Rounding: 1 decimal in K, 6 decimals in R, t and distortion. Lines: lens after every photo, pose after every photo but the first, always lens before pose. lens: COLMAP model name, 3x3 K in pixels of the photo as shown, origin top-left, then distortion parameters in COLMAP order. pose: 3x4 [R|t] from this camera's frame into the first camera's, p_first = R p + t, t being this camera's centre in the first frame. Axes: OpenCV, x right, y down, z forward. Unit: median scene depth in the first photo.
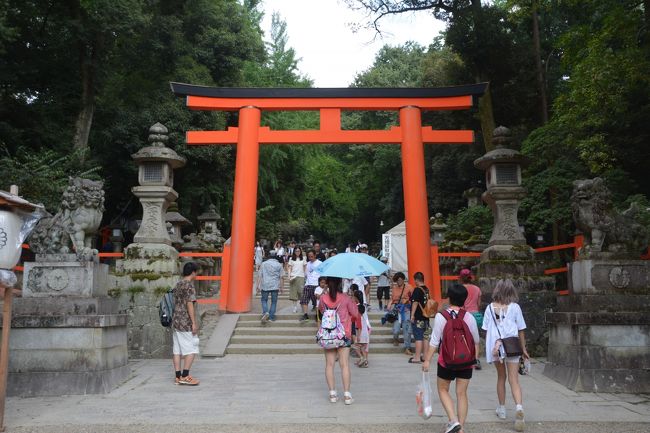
lens RADIAL K [[489.1, 0, 325.0], [0, 489.1, 216.5], [0, 0, 1]] dist [-0.001964, -0.000065]
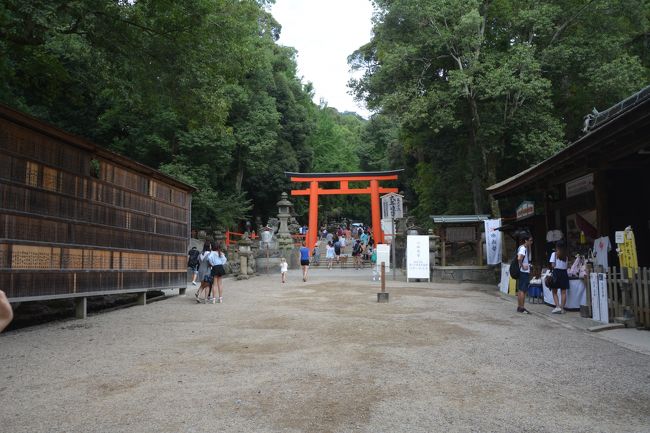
lens RADIAL K [[489.1, 0, 325.0], [0, 489.1, 216.5], [0, 0, 1]] dist [-0.001964, -0.000065]
pose [[0.995282, -0.012493, -0.096217, 0.162333], [0.019439, 0.997244, 0.071593, -0.221099], [0.095057, -0.073125, 0.992782, -1.679474]]
